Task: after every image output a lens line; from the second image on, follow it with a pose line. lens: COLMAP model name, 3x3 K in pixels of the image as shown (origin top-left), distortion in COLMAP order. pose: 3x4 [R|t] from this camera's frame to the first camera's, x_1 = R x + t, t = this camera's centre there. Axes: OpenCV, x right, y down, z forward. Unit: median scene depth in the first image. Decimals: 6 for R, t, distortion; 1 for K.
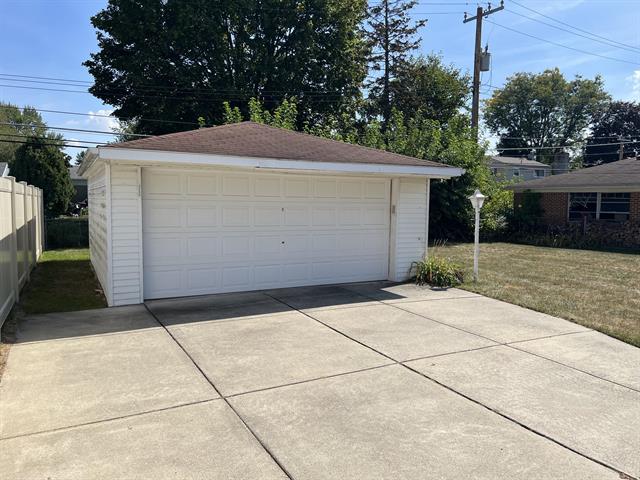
lens RADIAL K [[481.2, 0, 319.9], [0, 481.2, 237.7], [0, 0, 1]] dist [0.057366, -0.069362]
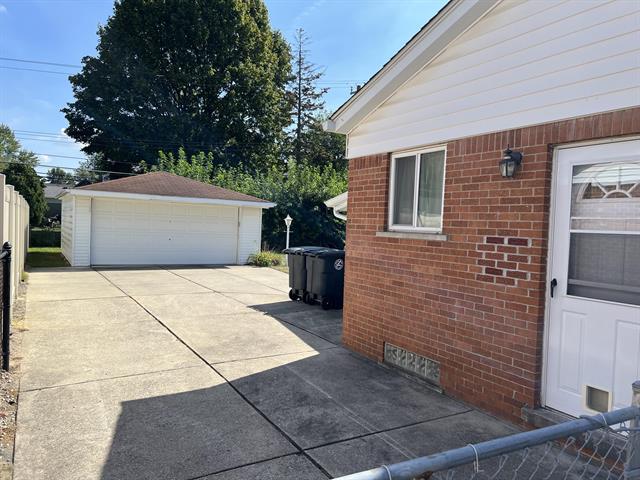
lens RADIAL K [[481.2, 0, 320.3], [0, 481.2, 242.2], [0, 0, 1]] dist [0.057366, -0.069362]
pose [[0.998172, 0.027492, 0.053829, 0.141763], [-0.025296, 0.998837, -0.041057, 0.028994], [-0.054895, 0.039620, 0.997706, -0.315173]]
